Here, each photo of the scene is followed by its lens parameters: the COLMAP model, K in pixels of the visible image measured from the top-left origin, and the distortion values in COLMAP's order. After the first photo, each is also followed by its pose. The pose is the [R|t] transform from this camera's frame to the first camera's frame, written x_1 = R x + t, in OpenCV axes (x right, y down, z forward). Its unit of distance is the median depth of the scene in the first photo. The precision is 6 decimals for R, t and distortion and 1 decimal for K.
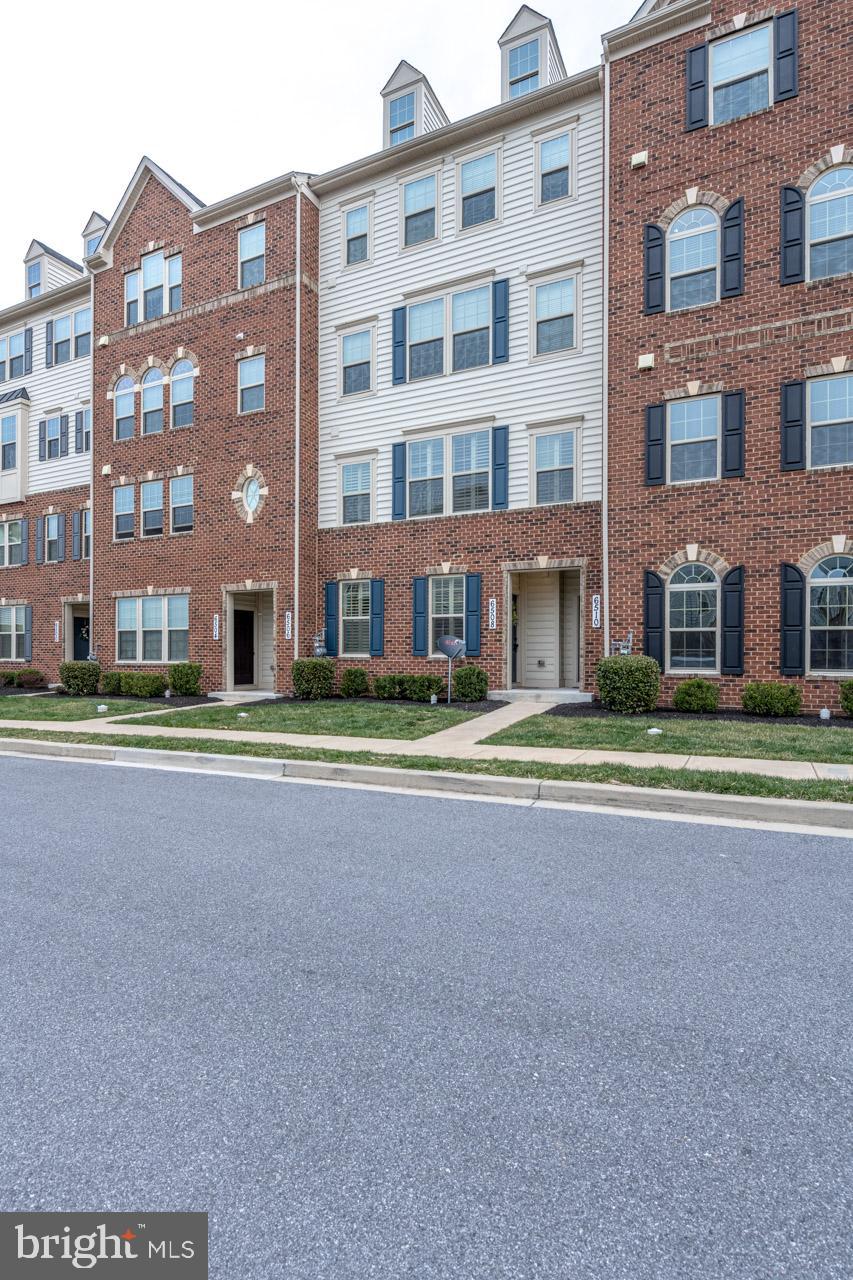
lens RADIAL K [[648.1, 0, 415.8], [0, 648.1, 660.8], [0, 0, 1]] dist [-0.006557, 0.000180]
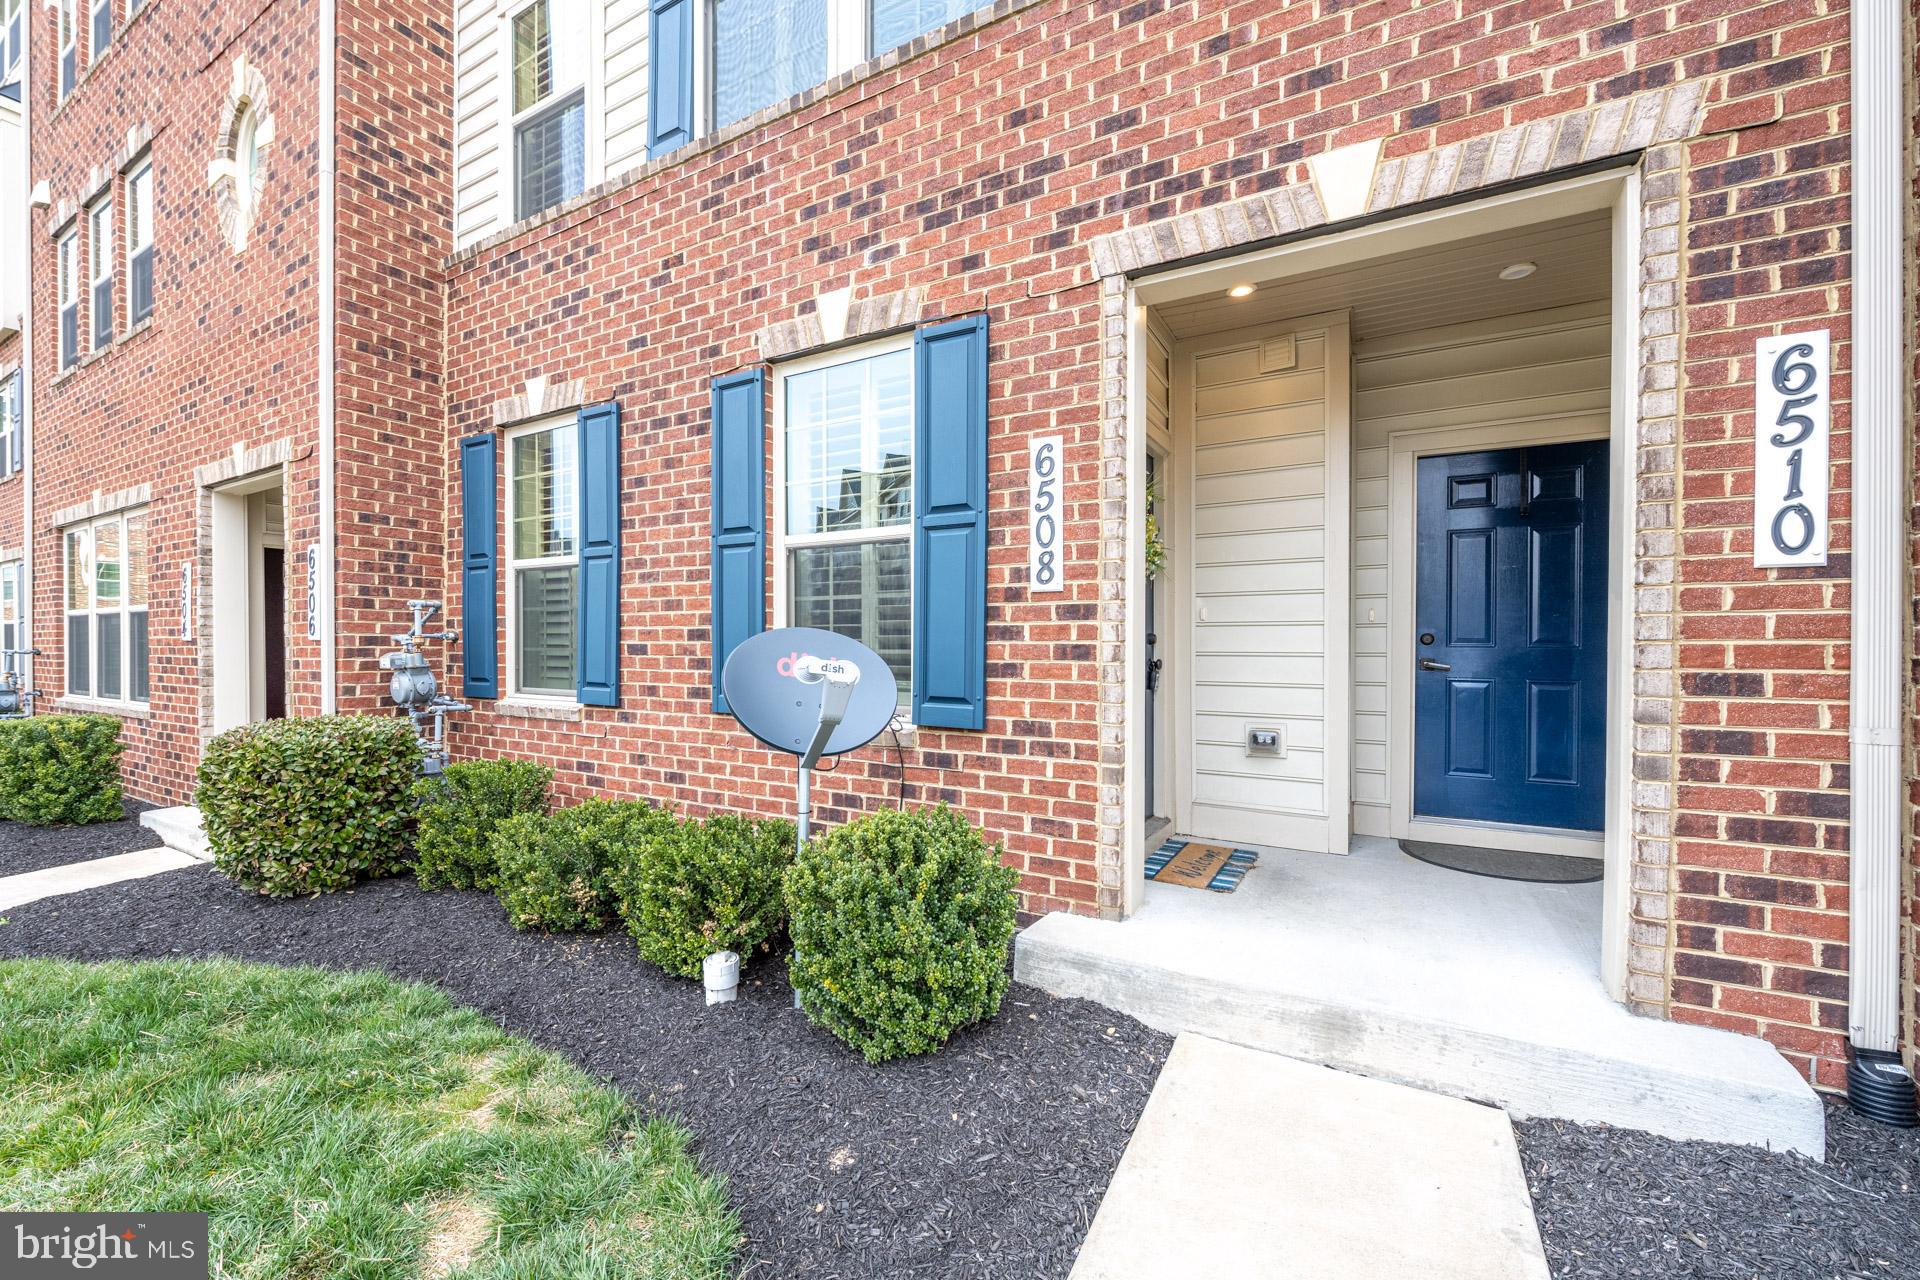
lens RADIAL K [[766.7, 0, 947.1], [0, 766.7, 653.7], [0, 0, 1]] dist [-0.006679, -0.000469]
pose [[0.998938, -0.002275, -0.046018, 0.098121], [0.002386, 0.999994, 0.002356, -0.031132], [0.046012, -0.002463, 0.998938, 0.760271]]
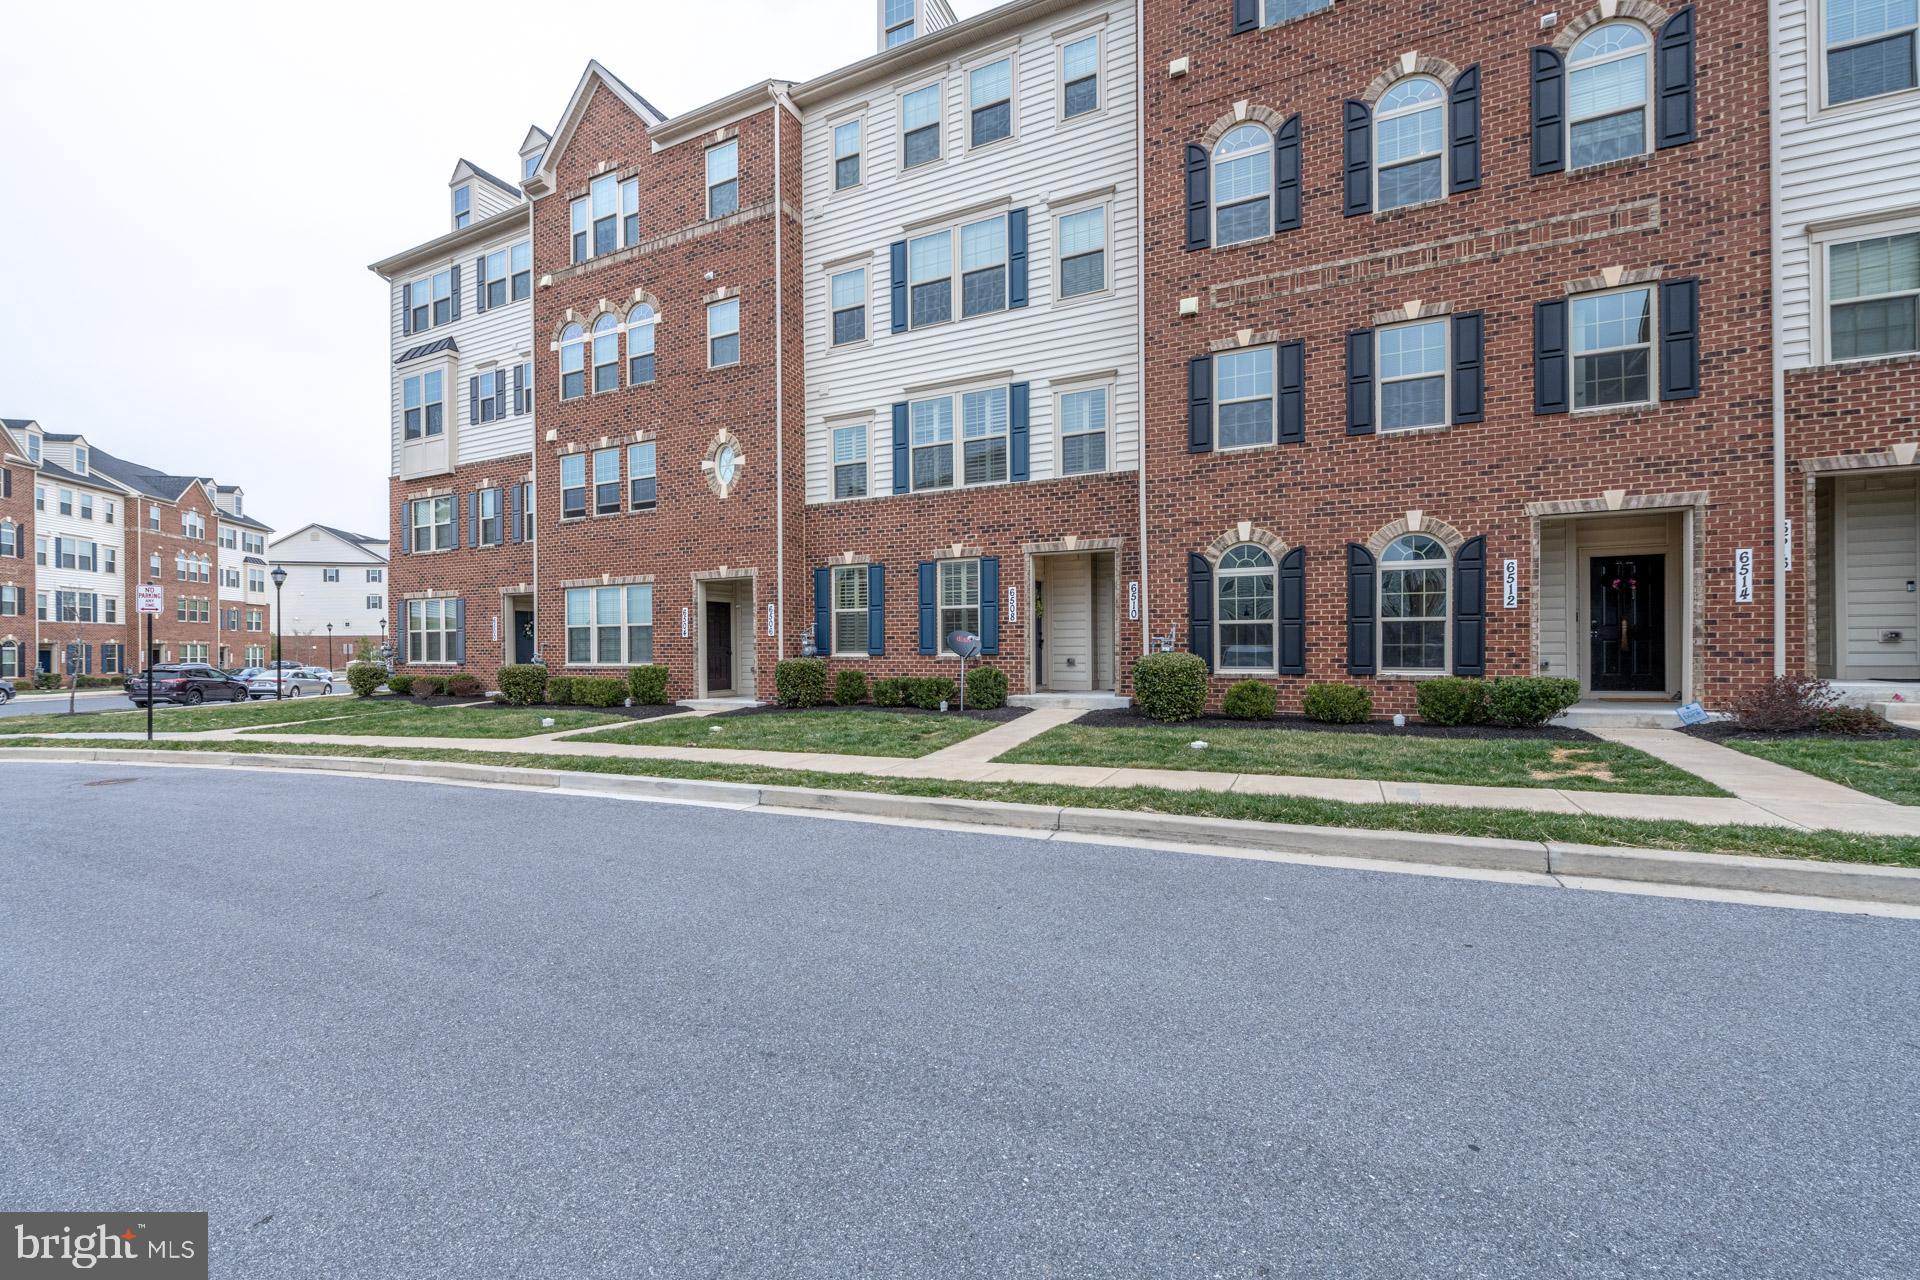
lens RADIAL K [[766.7, 0, 943.3], [0, 766.7, 659.9], [0, 0, 1]] dist [-0.006679, -0.000469]
pose [[0.999774, -0.010562, 0.018430, 0.008999], [0.010464, 0.999931, 0.005417, -0.006548], [-0.018486, -0.005223, 0.999815, 0.000392]]
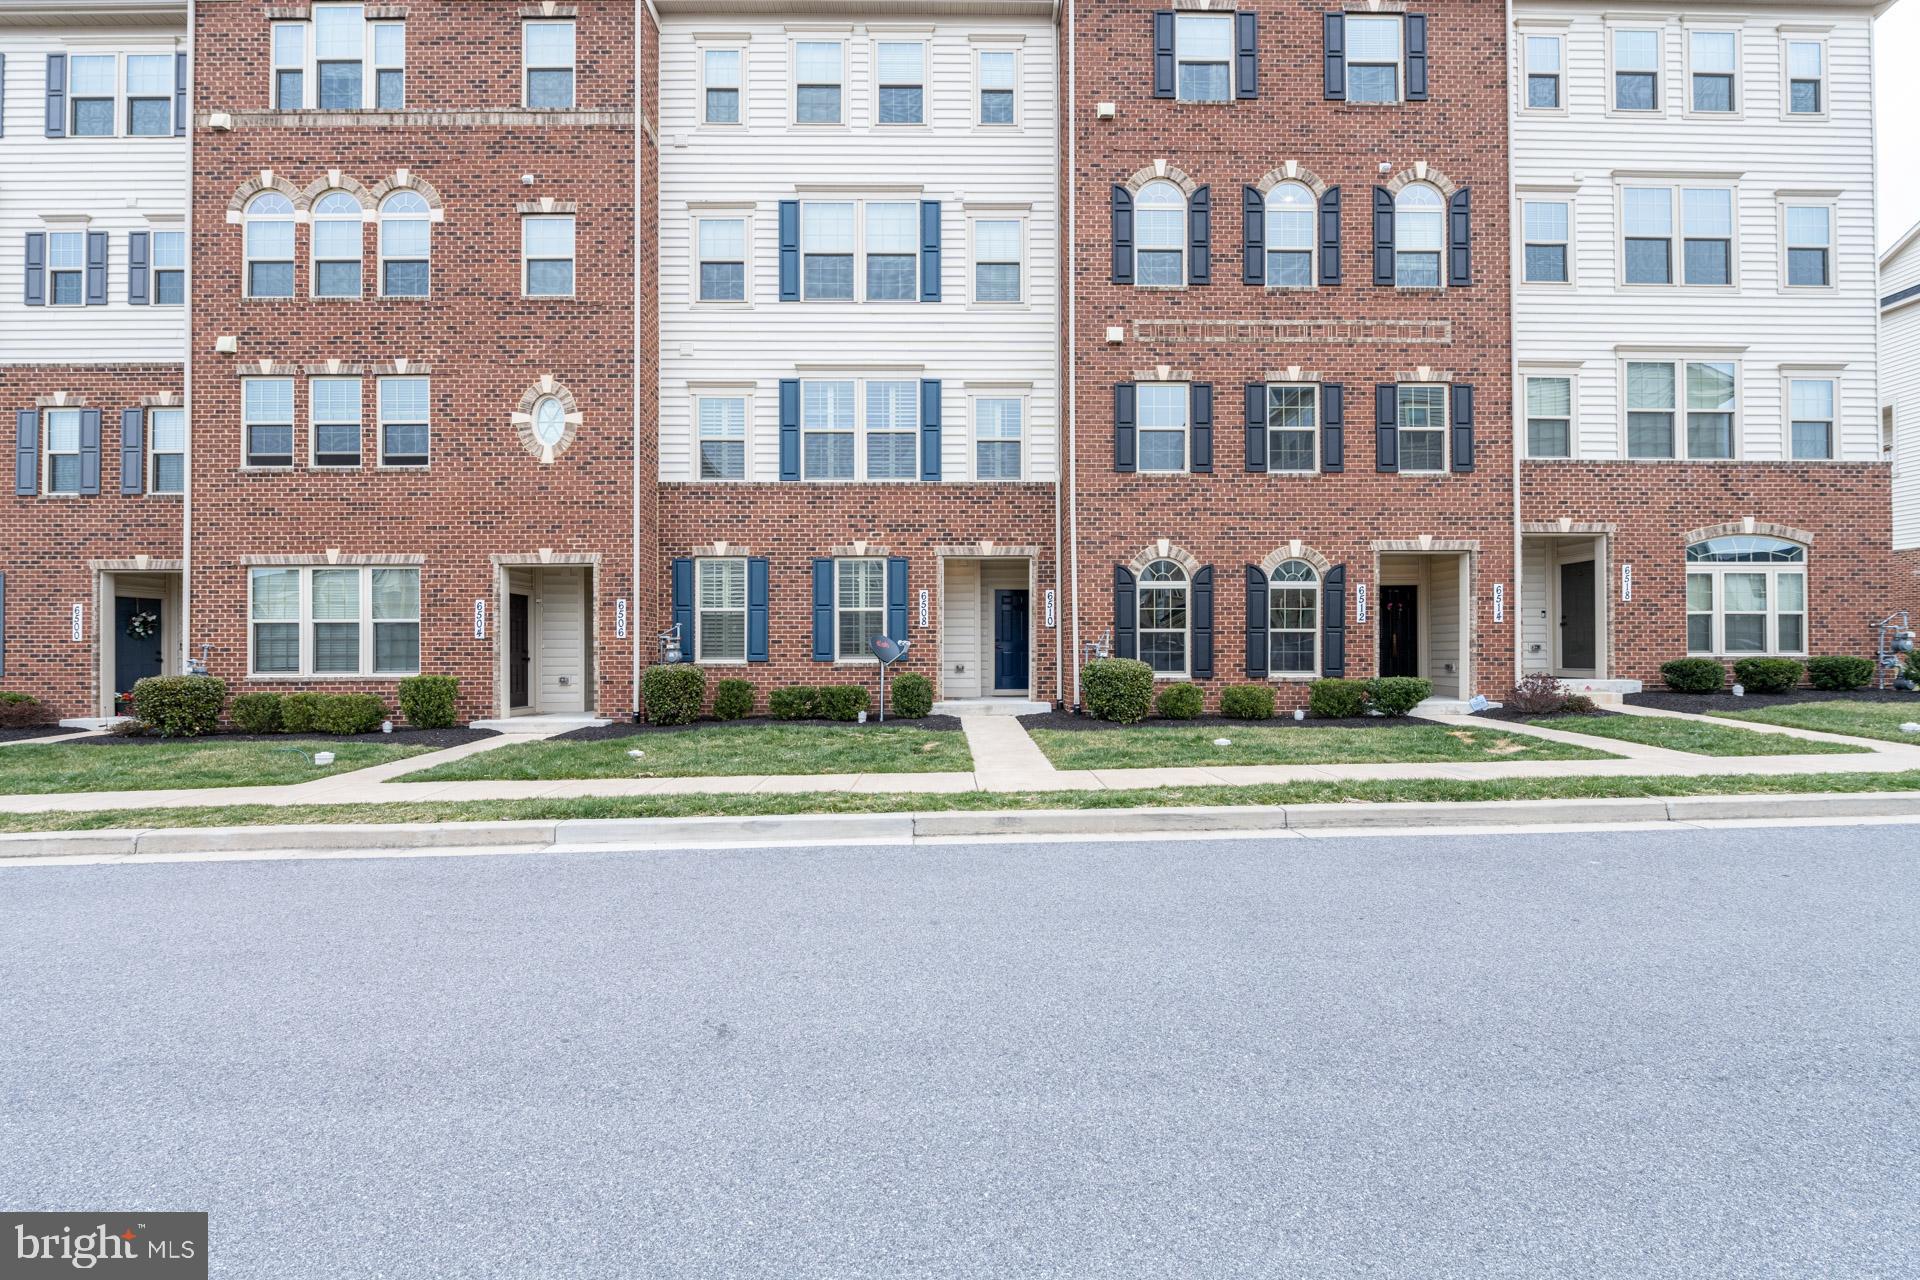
lens RADIAL K [[766.7, 0, 991.2], [0, 766.7, 658.8], [0, 0, 1]] dist [-0.006679, -0.000469]
pose [[0.885842, -0.008465, 0.463909, -0.249077], [0.011373, 0.999929, -0.003472, -0.005001], [-0.463847, 0.008352, 0.885876, 0.109786]]
